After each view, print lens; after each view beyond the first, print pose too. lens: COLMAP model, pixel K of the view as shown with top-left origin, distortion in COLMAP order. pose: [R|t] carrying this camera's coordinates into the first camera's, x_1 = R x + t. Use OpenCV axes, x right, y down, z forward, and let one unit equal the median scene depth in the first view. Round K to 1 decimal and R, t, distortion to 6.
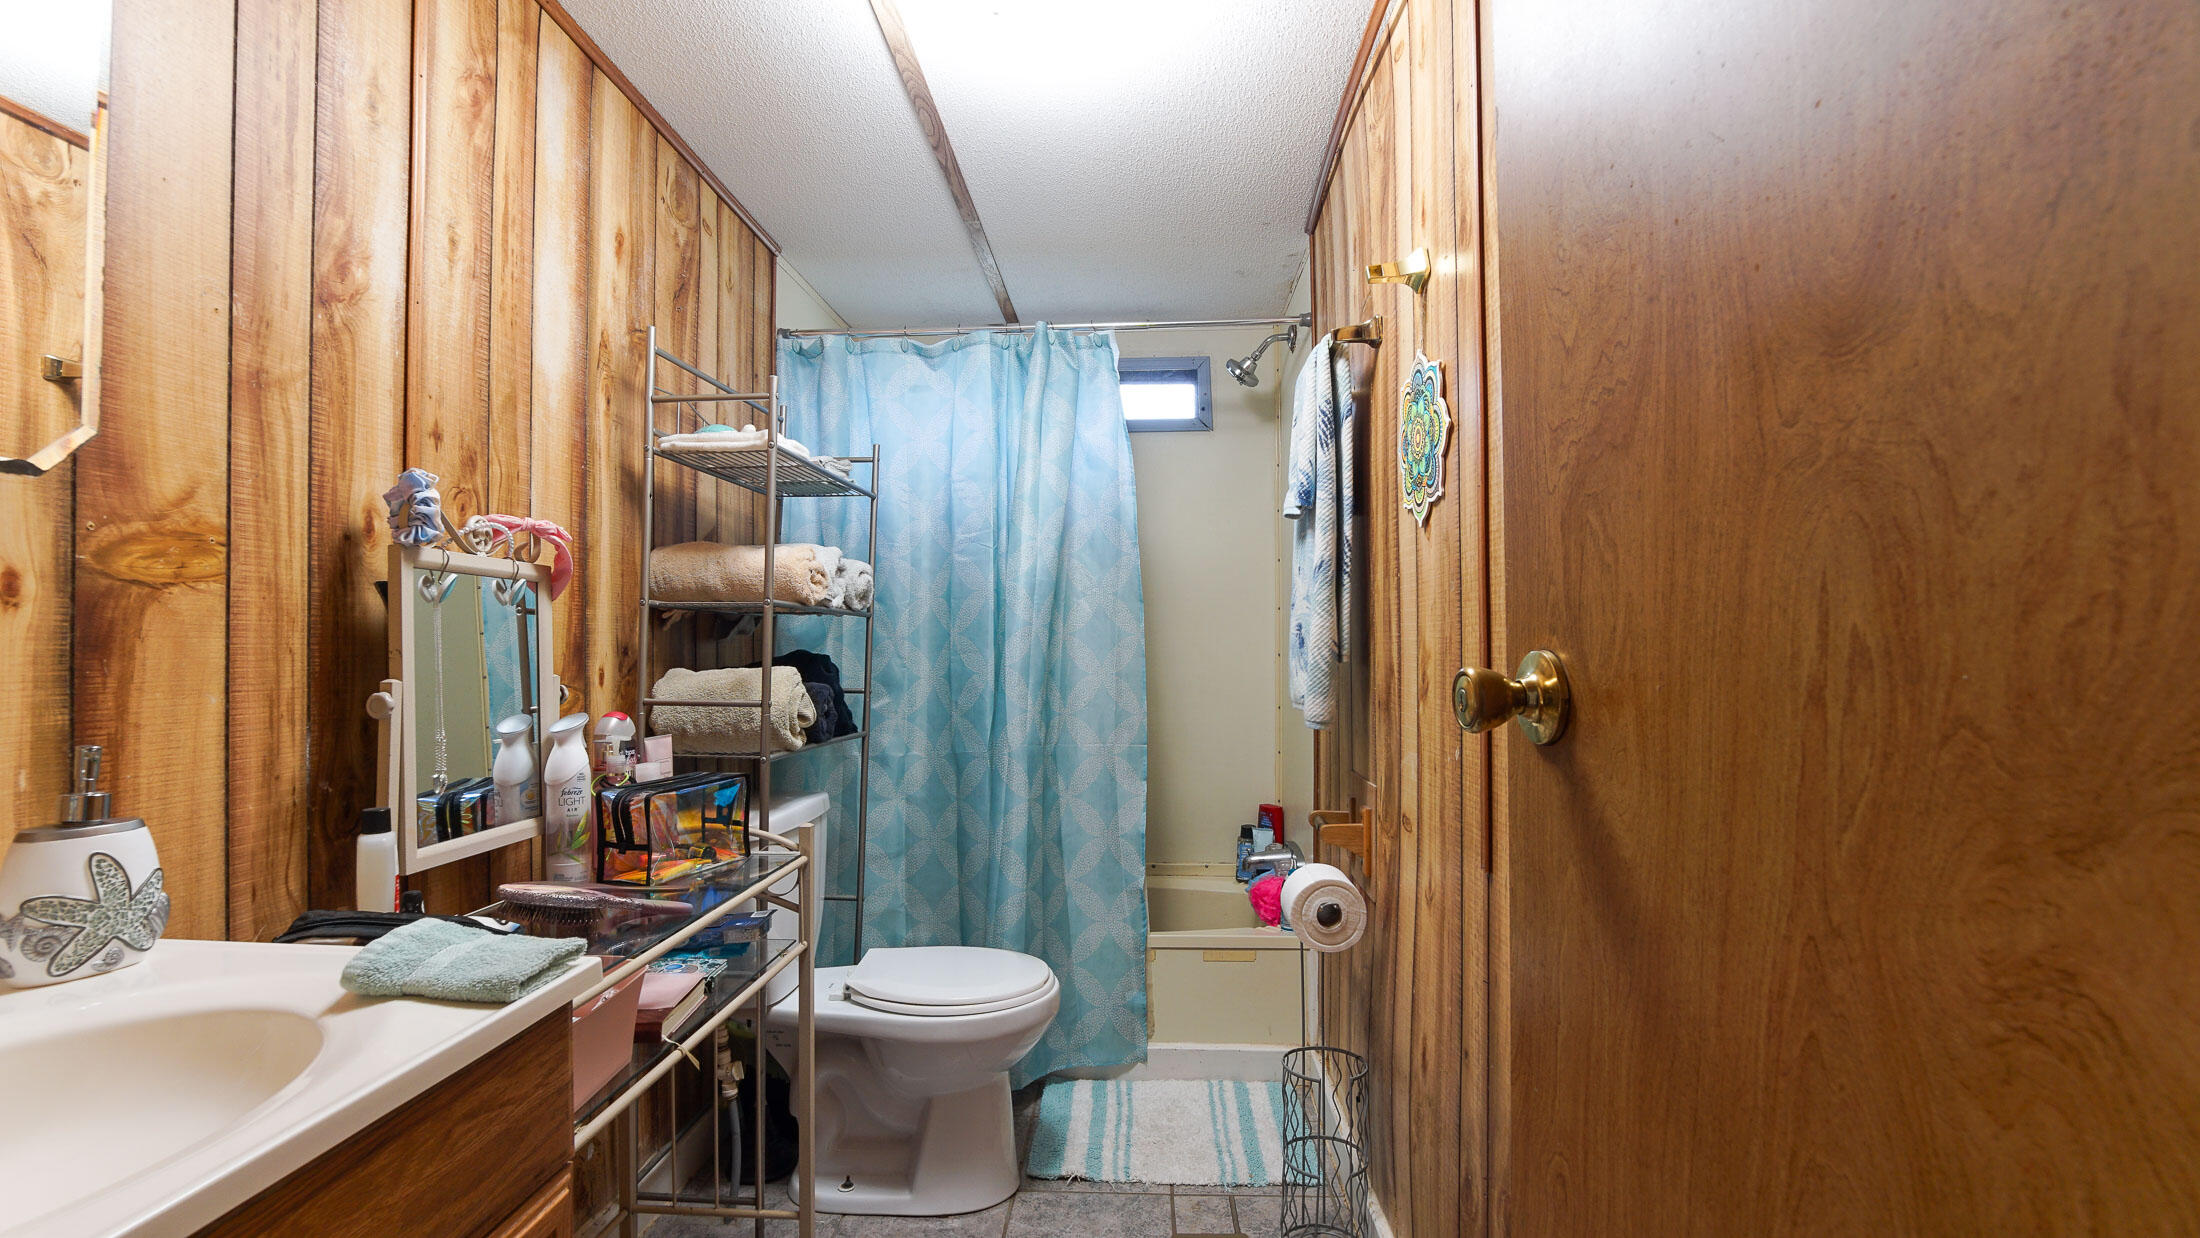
lens RADIAL K [[980.5, 0, 1097.4], [0, 980.5, 634.5], [0, 0, 1]] dist [-0.040889, 0.010237]
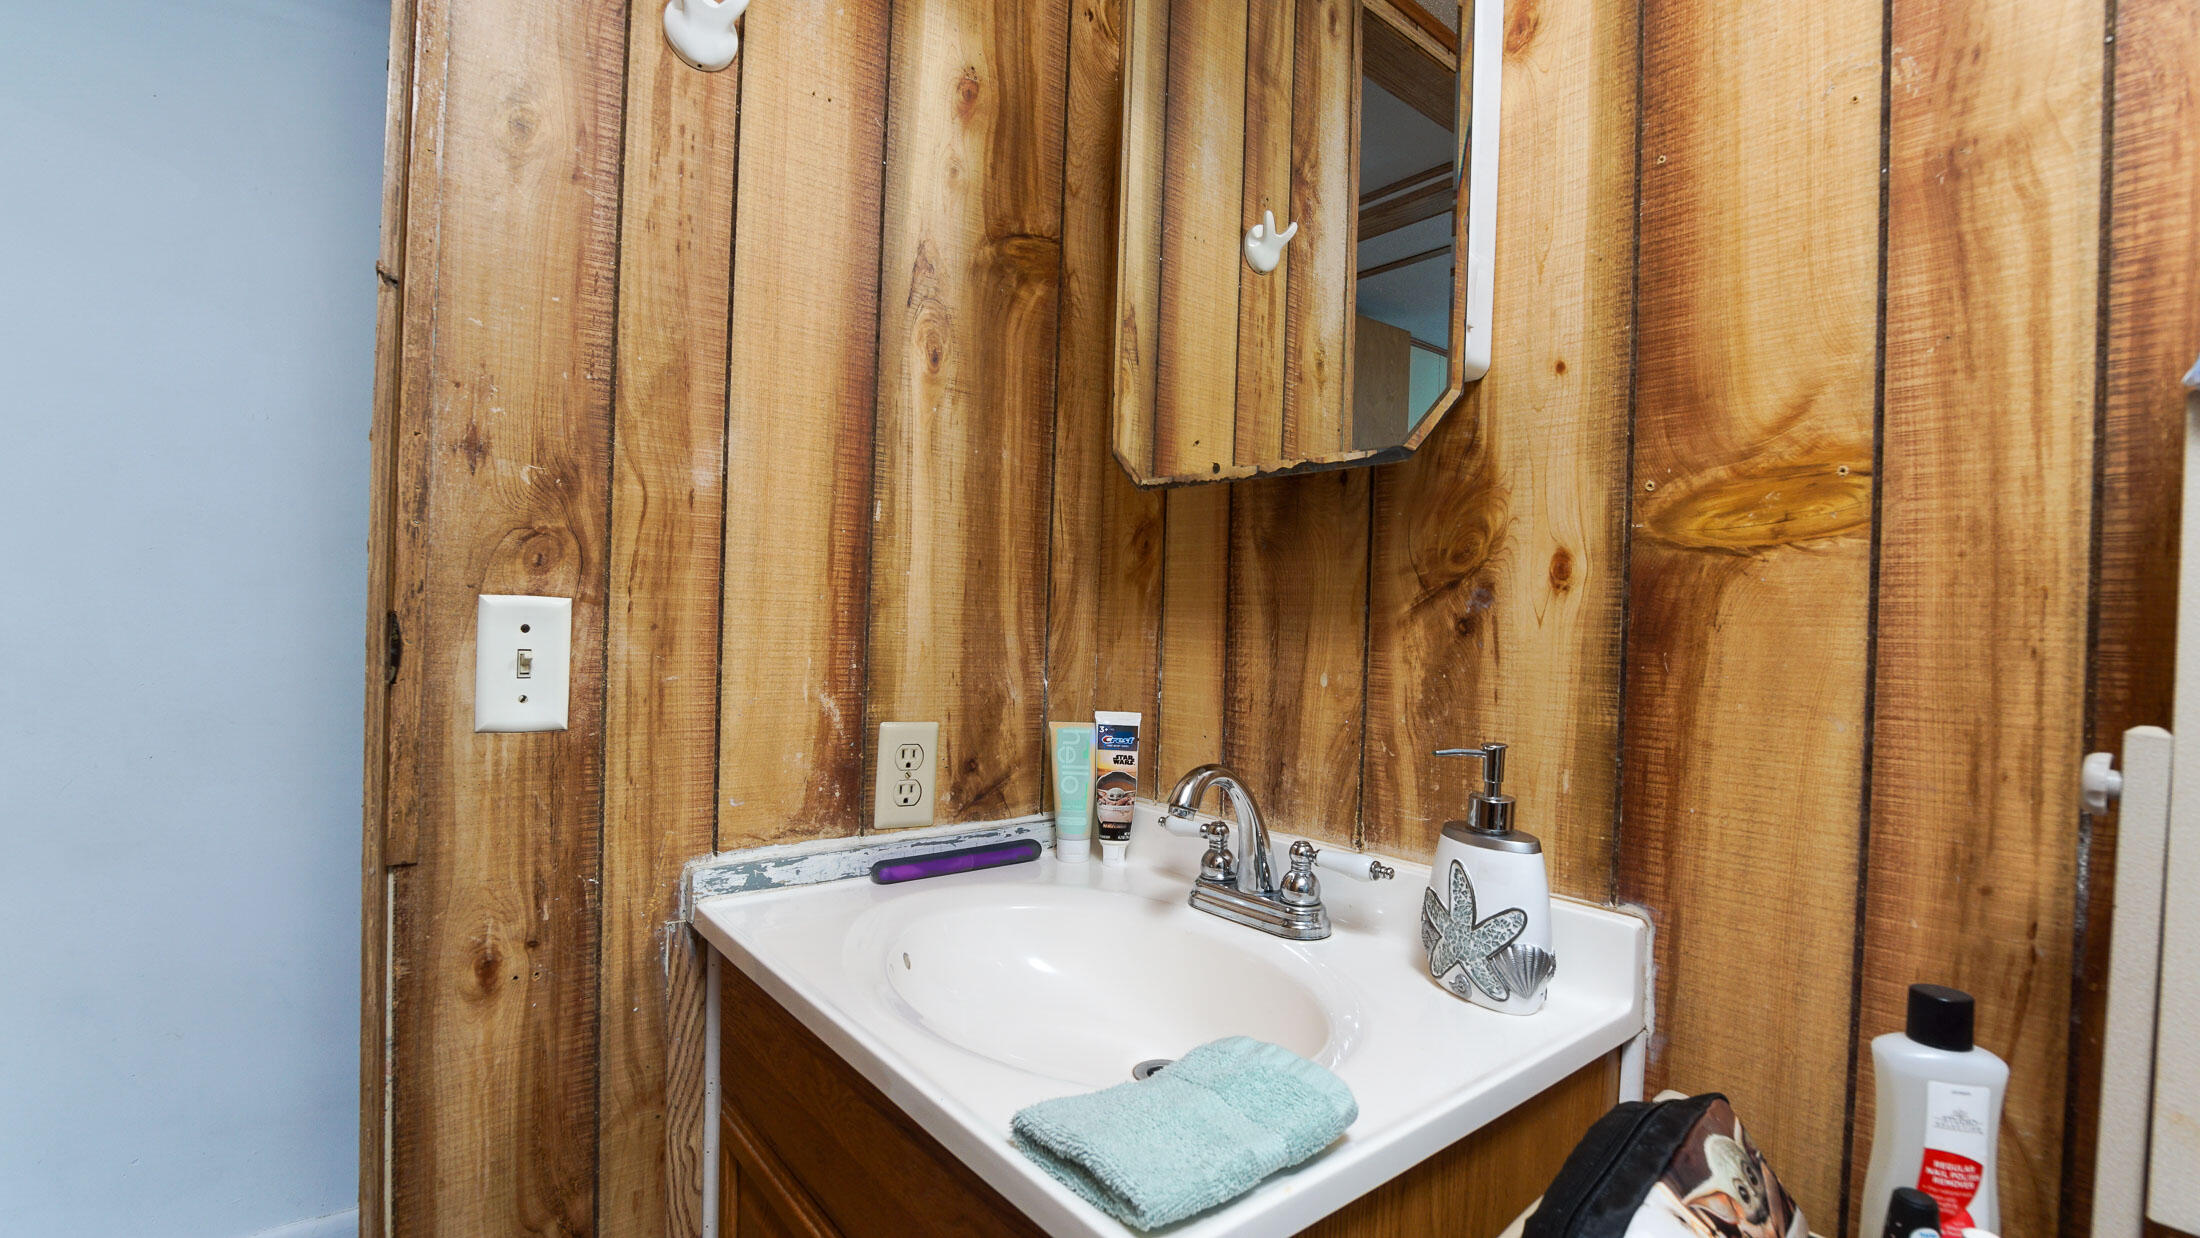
lens RADIAL K [[980.5, 0, 1097.4], [0, 980.5, 634.5], [0, 0, 1]] dist [-0.040889, 0.010237]
pose [[-0.747127, -0.012175, -0.664570, -0.156652], [-0.017178, 0.999852, 0.000995, 0.017643], [0.664459, 0.012159, -0.747226, 1.218280]]
